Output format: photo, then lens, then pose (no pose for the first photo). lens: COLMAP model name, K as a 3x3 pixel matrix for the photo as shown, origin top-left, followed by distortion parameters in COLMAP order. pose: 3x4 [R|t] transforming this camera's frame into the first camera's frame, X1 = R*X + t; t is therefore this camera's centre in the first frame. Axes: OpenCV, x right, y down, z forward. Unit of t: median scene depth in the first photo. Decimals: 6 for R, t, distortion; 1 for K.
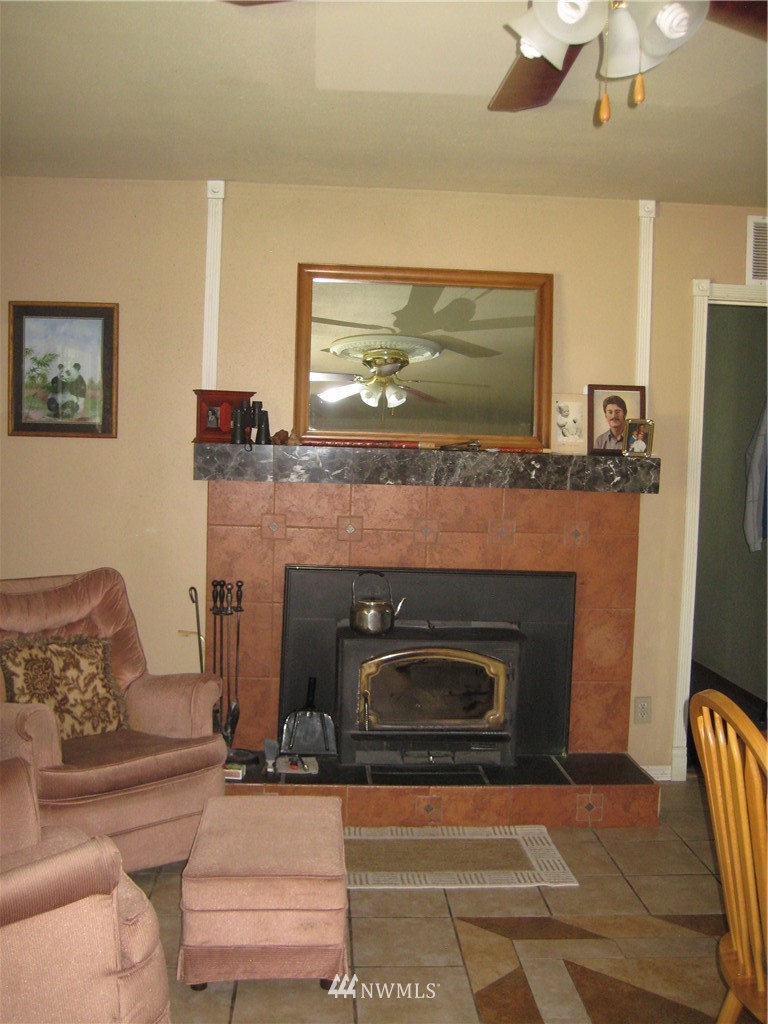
lens RADIAL K [[1074.3, 0, 384.0], [0, 1074.3, 512.0], [0, 0, 1]] dist [-0.158965, 0.225675]
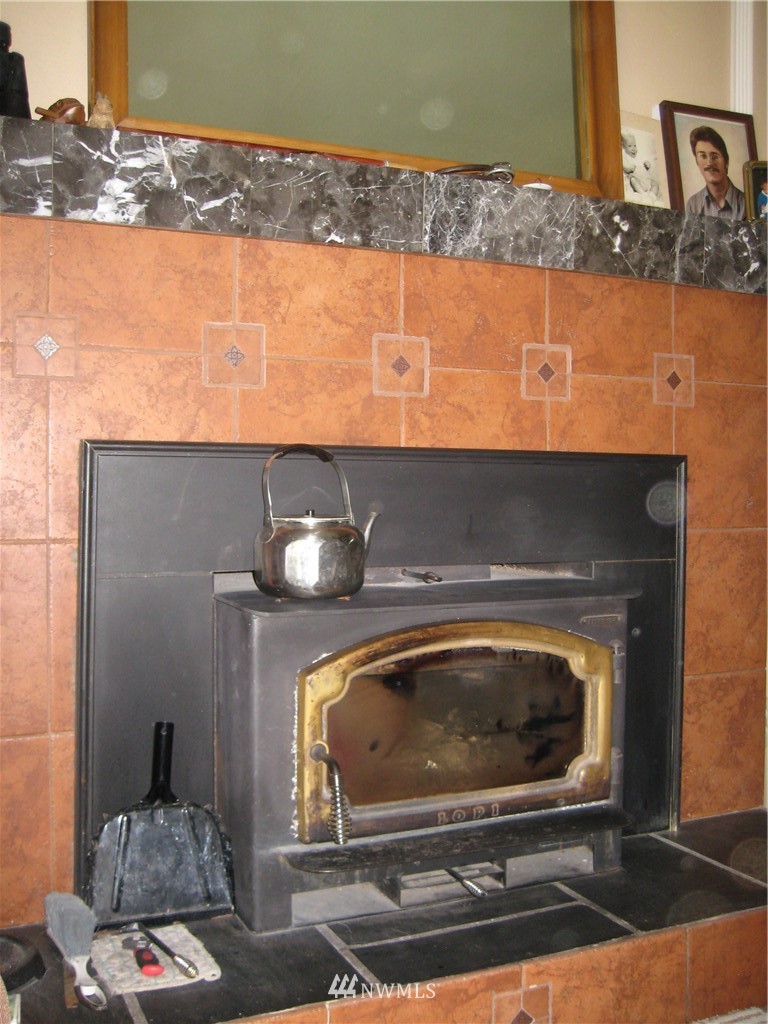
lens RADIAL K [[1074.3, 0, 384.0], [0, 1074.3, 512.0], [0, 0, 1]] dist [-0.158965, 0.225675]
pose [[0.935263, -0.033800, 0.352336, -0.126428], [0.046496, 0.998536, -0.027631, 0.091540], [-0.350886, 0.042225, 0.935466, 0.600617]]
